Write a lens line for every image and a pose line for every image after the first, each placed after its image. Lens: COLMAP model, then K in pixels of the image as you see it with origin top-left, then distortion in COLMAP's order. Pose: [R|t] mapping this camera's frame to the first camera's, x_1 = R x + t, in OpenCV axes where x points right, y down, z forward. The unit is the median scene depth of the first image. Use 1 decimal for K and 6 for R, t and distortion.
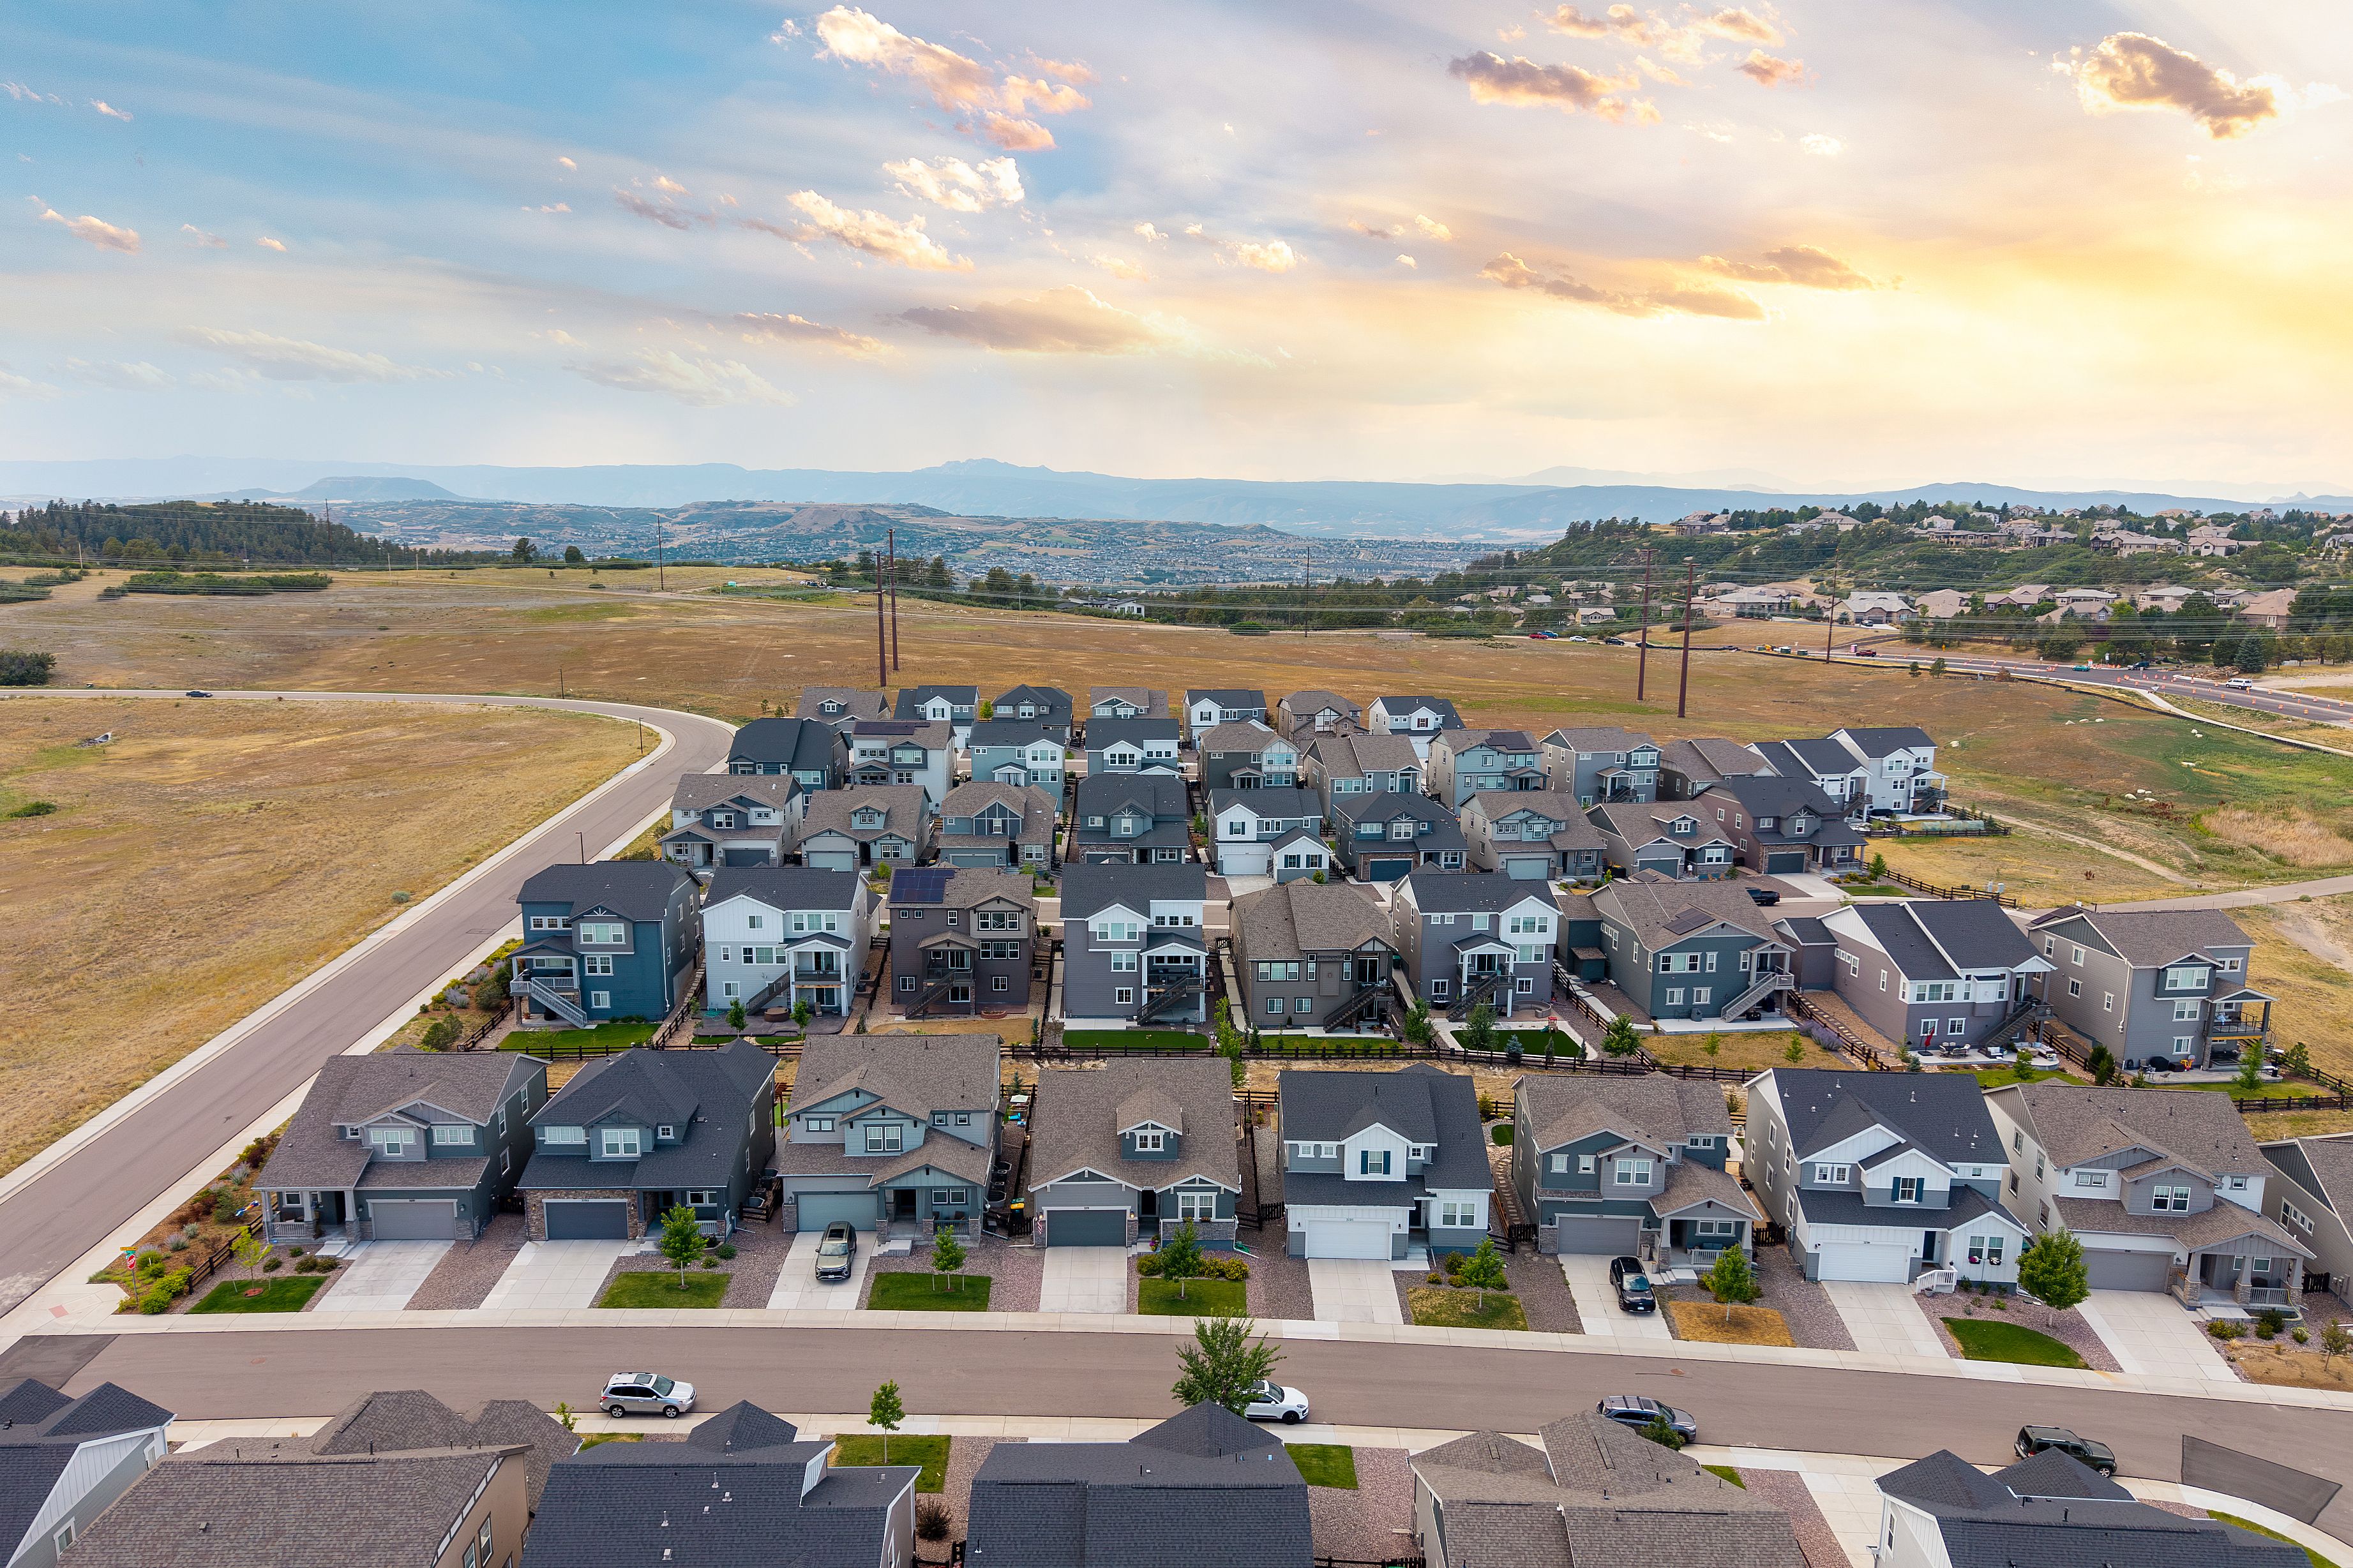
lens RADIAL K [[1734.6, 0, 1178.1], [0, 1734.6, 884.0], [0, 0, 1]] dist [0.085037, -0.136087]
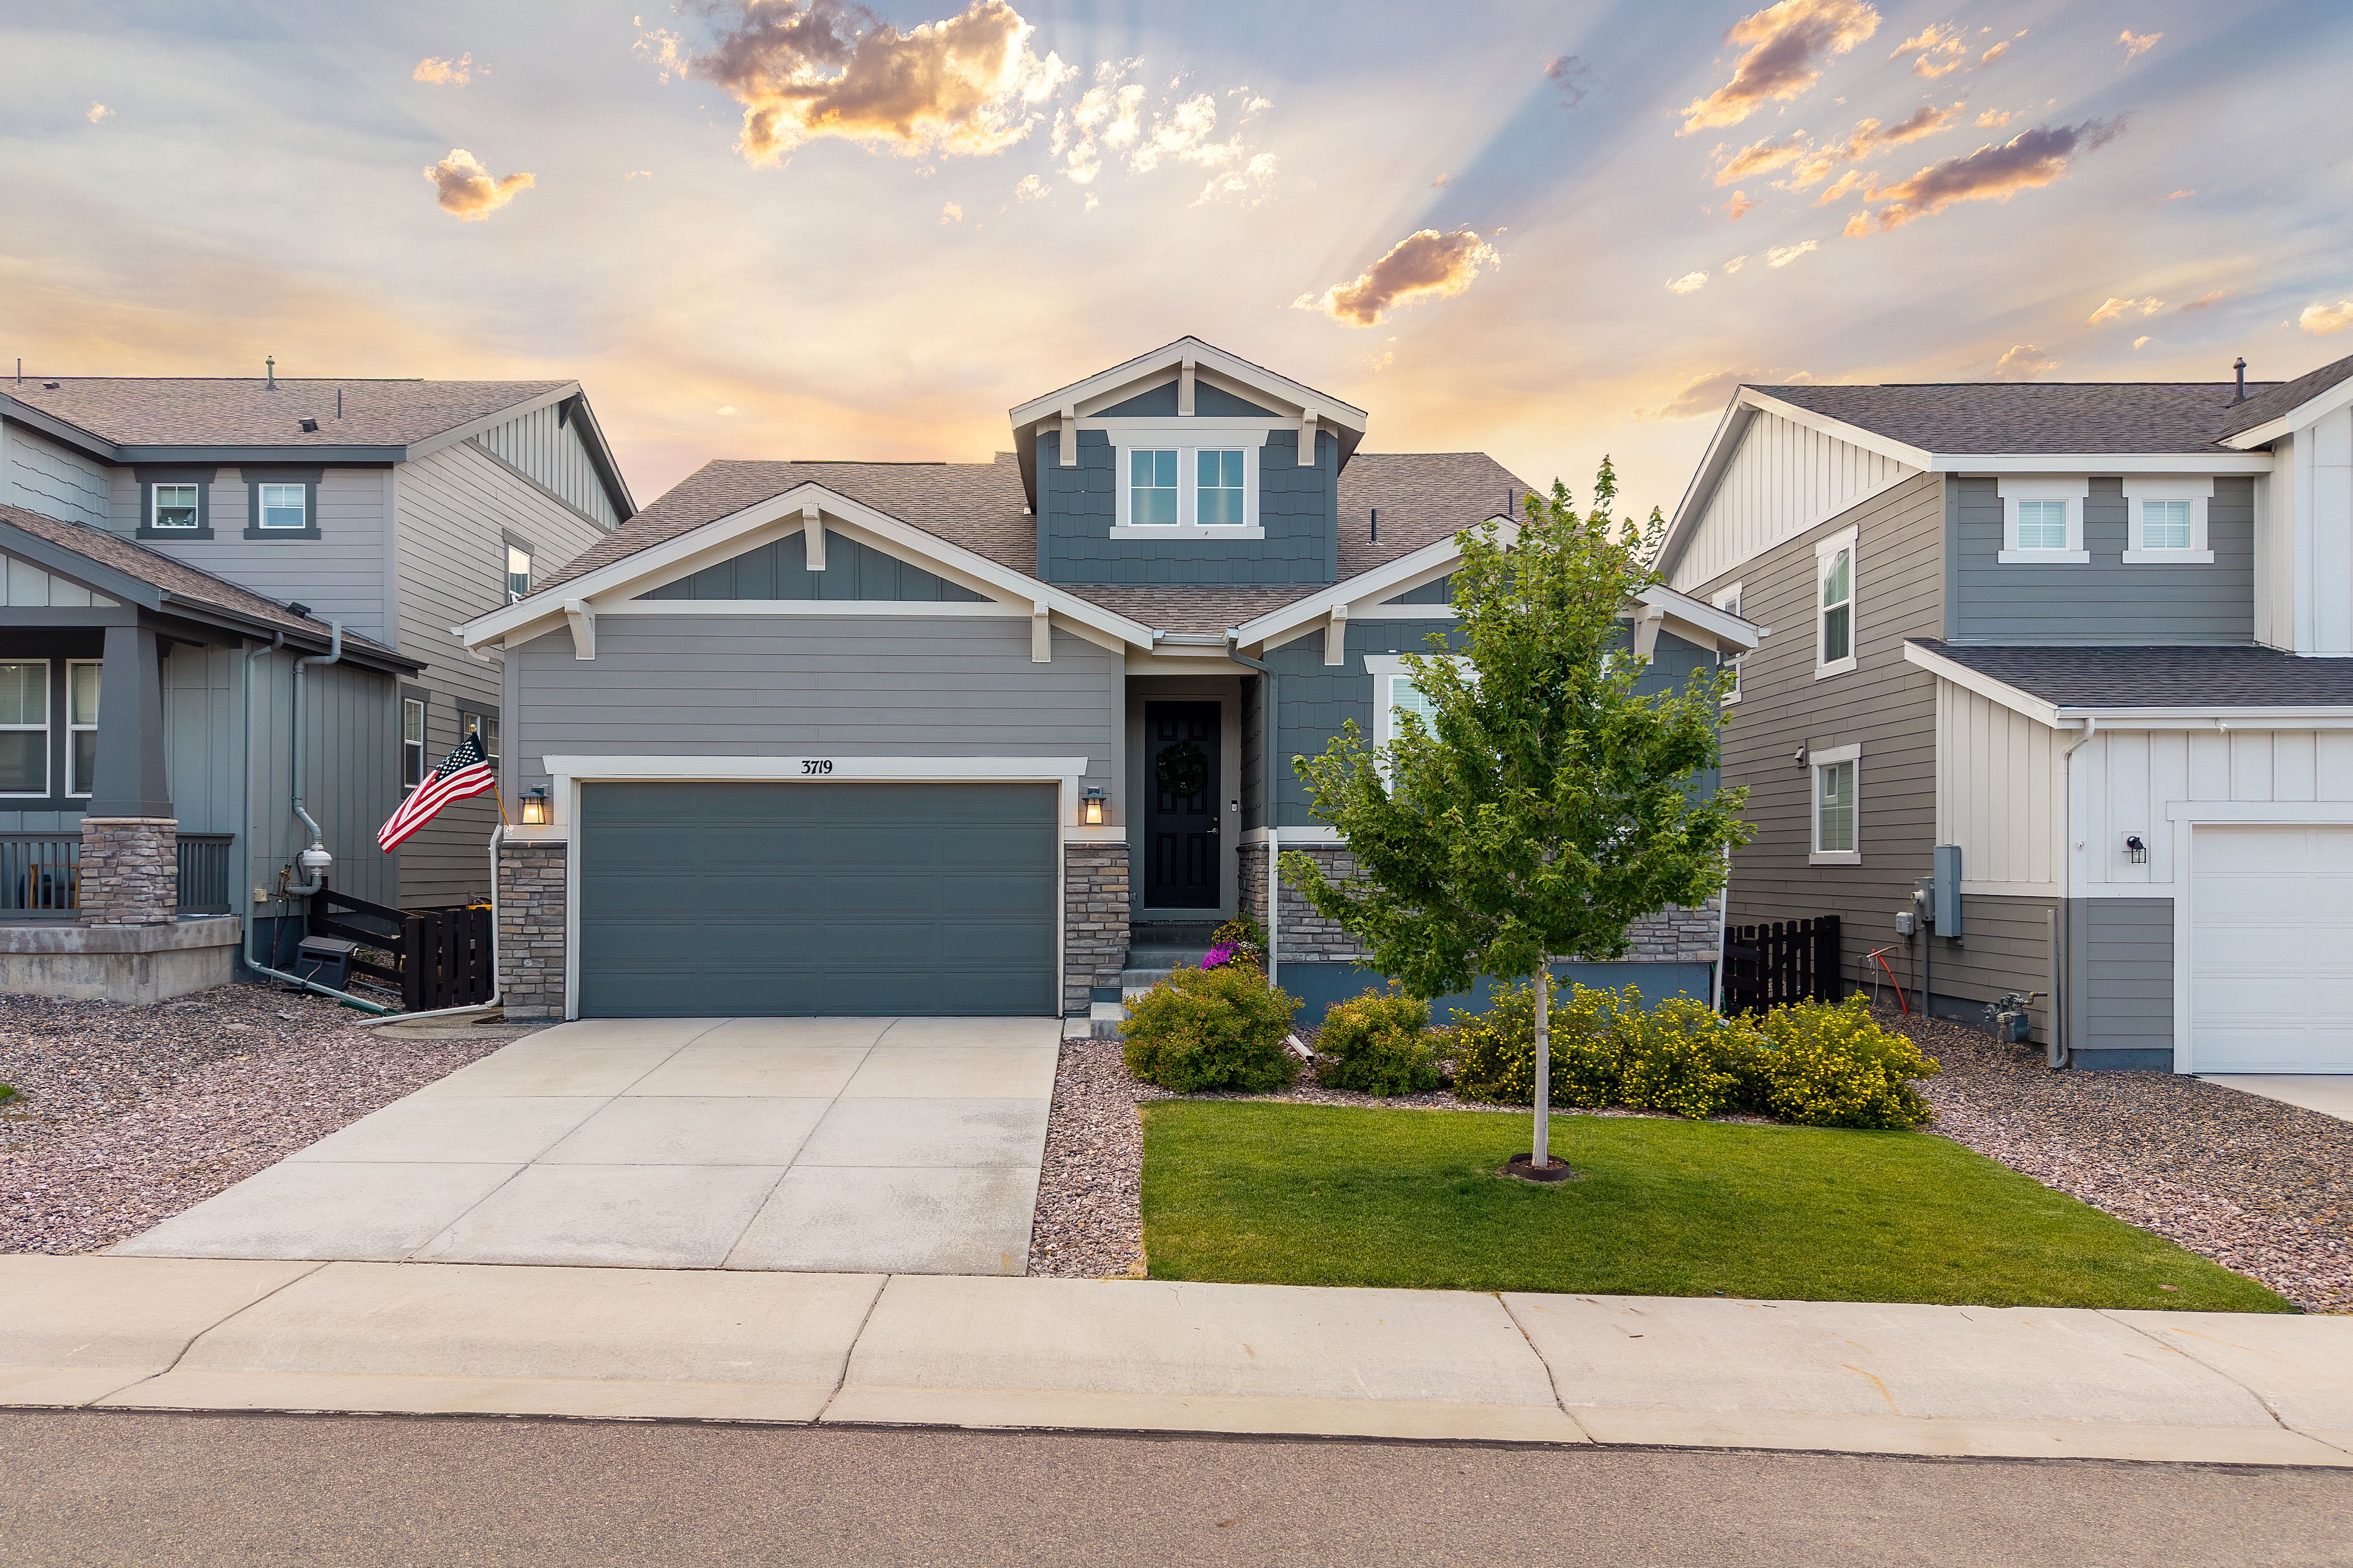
lens RADIAL K [[1622.6, 0, 1128.3], [0, 1622.6, 876.7], [0, 0, 1]] dist [0.053262, -0.069338]
pose [[0.999898, -0.007156, -0.012366, -0.015176], [0.004557, 0.980059, -0.198656, 0.163625], [0.013541, 0.198579, 0.979991, 0.611477]]
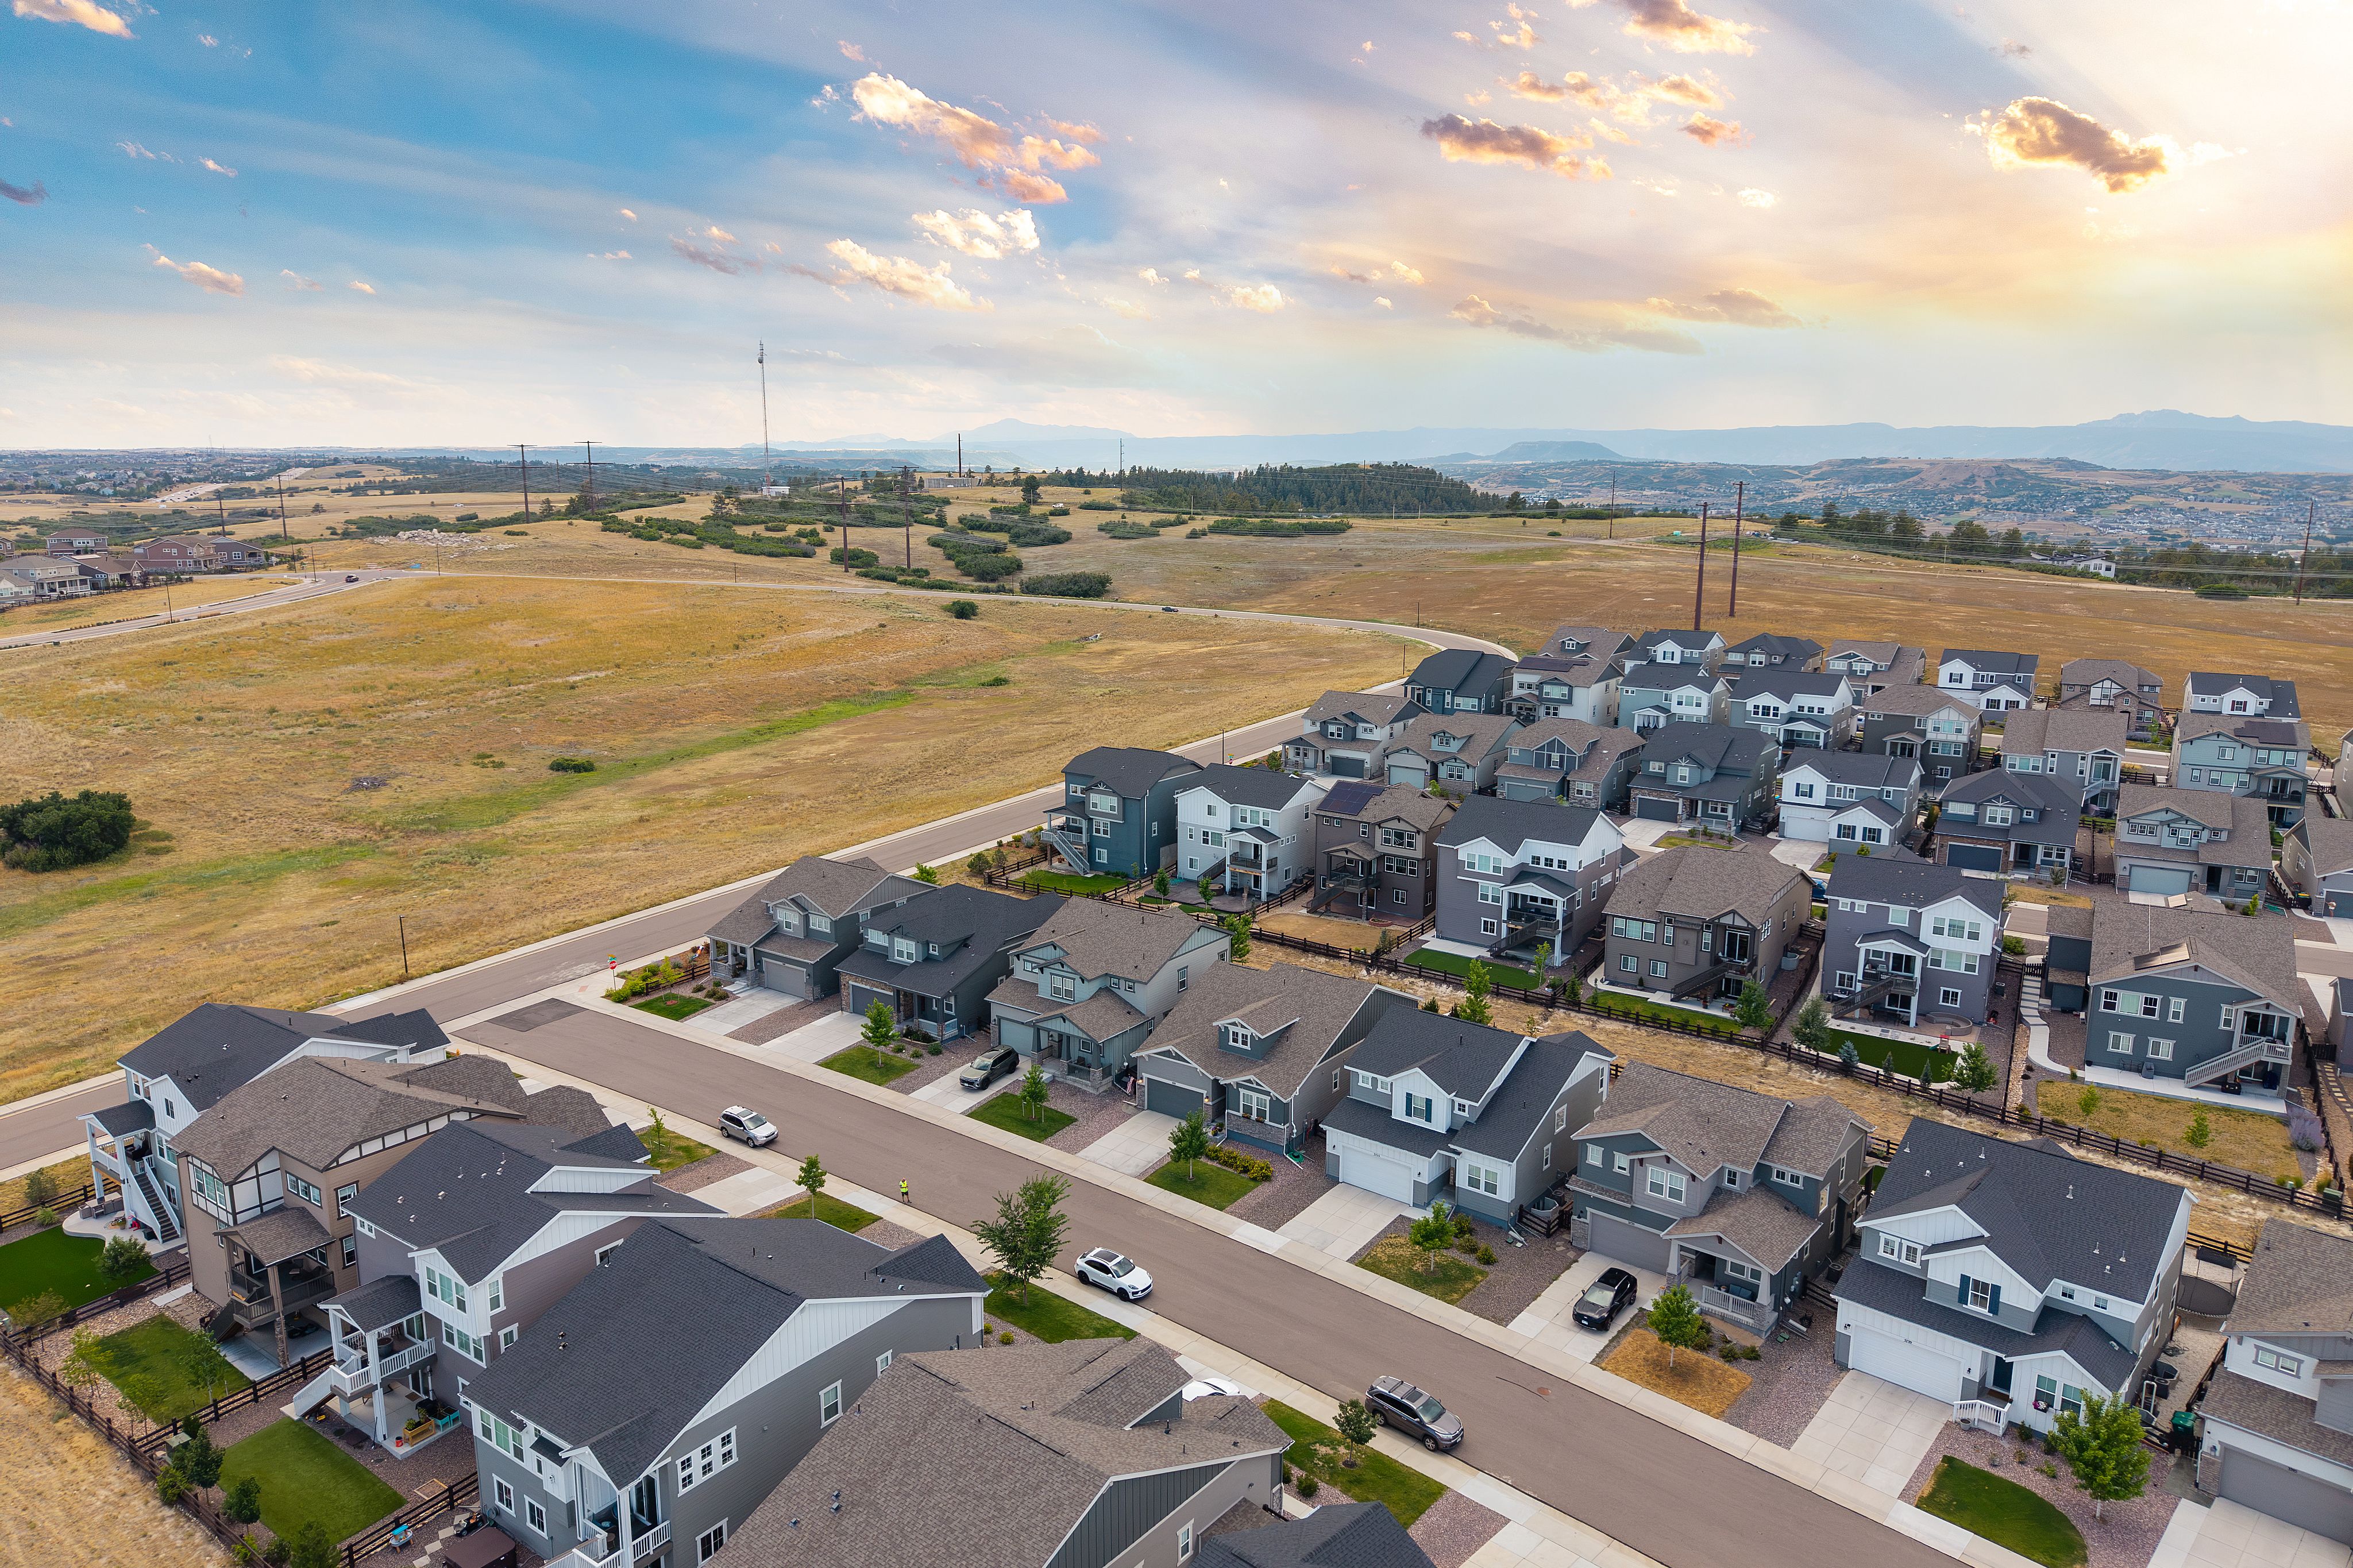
lens RADIAL K [[1568.0, 0, 1171.8], [0, 1568.0, 829.3], [0, 0, 1]] dist [0.061732, -0.086764]
pose [[0.792430, 0.133260, -0.595229, 0.375274], [-0.124466, 0.990638, 0.056083, -0.022353], [0.597130, 0.029644, 0.801597, 0.136298]]
